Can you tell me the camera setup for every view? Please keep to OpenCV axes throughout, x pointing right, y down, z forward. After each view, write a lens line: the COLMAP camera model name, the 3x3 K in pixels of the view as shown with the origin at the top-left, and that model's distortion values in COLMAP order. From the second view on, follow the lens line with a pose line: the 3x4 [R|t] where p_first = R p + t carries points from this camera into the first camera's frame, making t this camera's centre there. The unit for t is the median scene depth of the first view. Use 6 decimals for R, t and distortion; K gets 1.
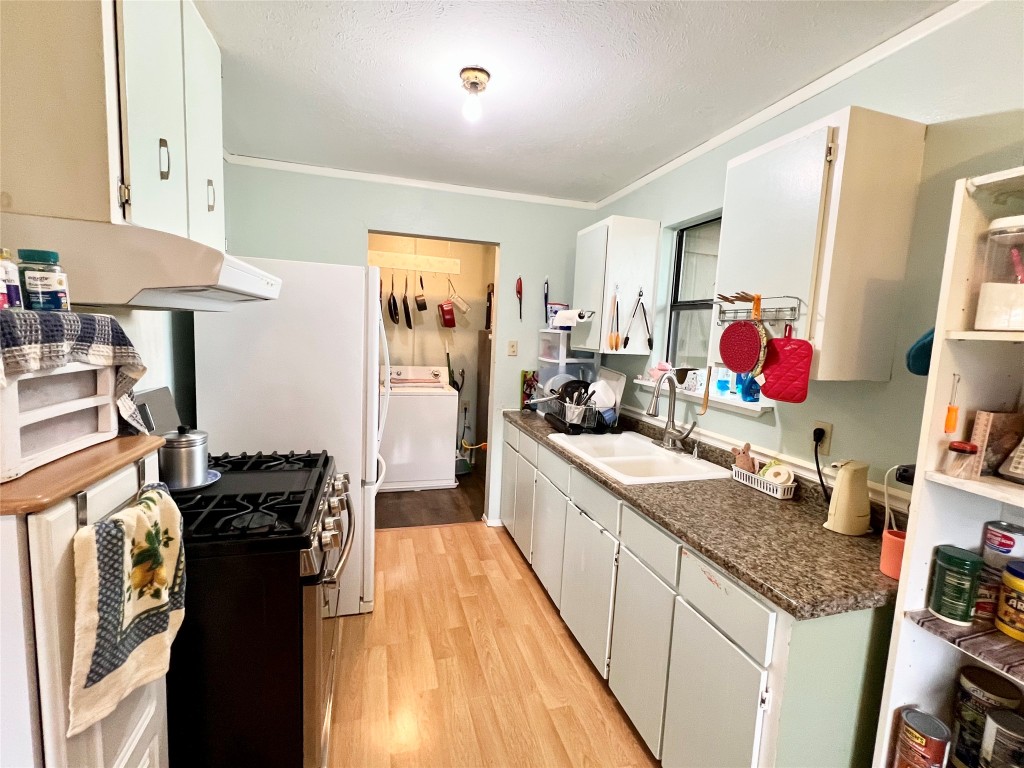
lens RADIAL K [[451.0, 0, 512.7], [0, 451.0, 382.8], [0, 0, 1]] dist [0.002350, -0.000009]
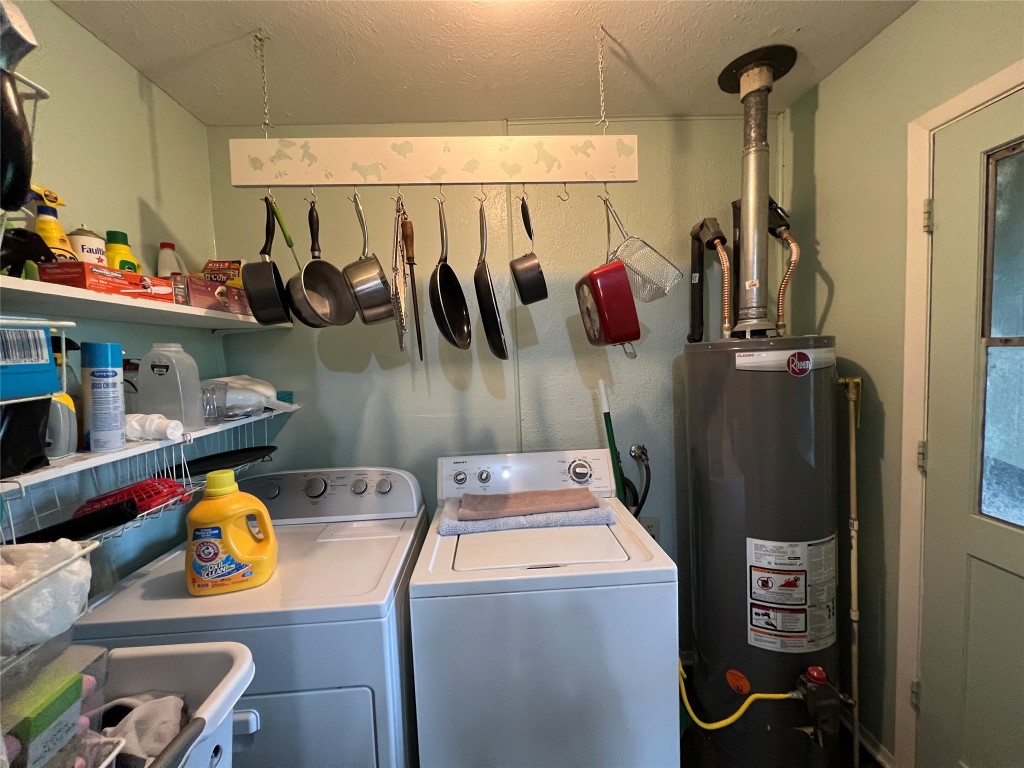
lens RADIAL K [[451.0, 0, 511.1], [0, 451.0, 384.8], [0, 0, 1]] dist [0.002350, -0.000009]
pose [[0.965903, -0.072285, -0.248609, -0.131076], [0.060558, 0.996675, -0.054507, -0.076516], [0.251722, 0.037593, 0.967069, 0.641212]]
